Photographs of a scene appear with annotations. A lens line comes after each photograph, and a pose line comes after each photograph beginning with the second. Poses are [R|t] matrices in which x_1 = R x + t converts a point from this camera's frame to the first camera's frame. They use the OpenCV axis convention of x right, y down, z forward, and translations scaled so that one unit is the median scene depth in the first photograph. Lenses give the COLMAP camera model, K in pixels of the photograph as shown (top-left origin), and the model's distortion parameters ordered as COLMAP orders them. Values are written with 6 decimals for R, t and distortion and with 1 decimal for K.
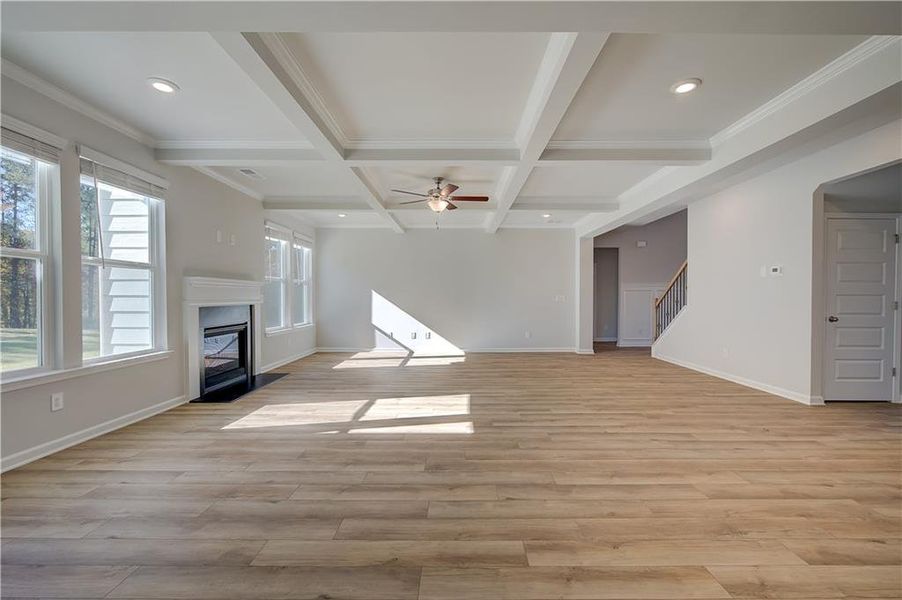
lens RADIAL K [[383.0, 0, 452.0], [0, 383.0, 304.3], [0, 0, 1]] dist [0.004902, -0.000293]
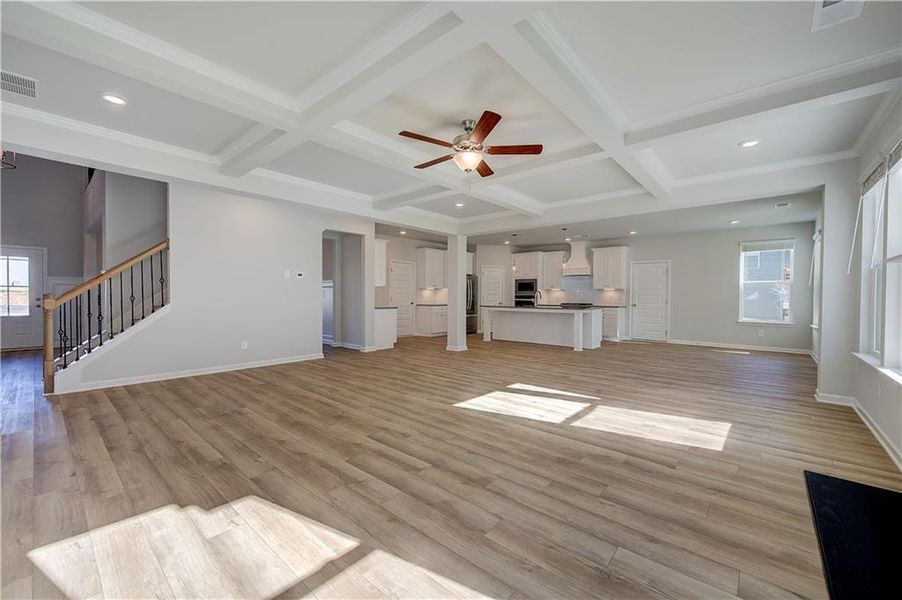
lens RADIAL K [[354.8, 0, 455.2], [0, 354.8, 299.5], [0, 0, 1]] dist [0.006207, -0.000815]
pose [[-0.752674, -0.010956, 0.658302, -0.300890], [0.004403, 0.999755, 0.021674, -0.015132], [-0.658379, 0.019212, -0.752442, 0.999941]]
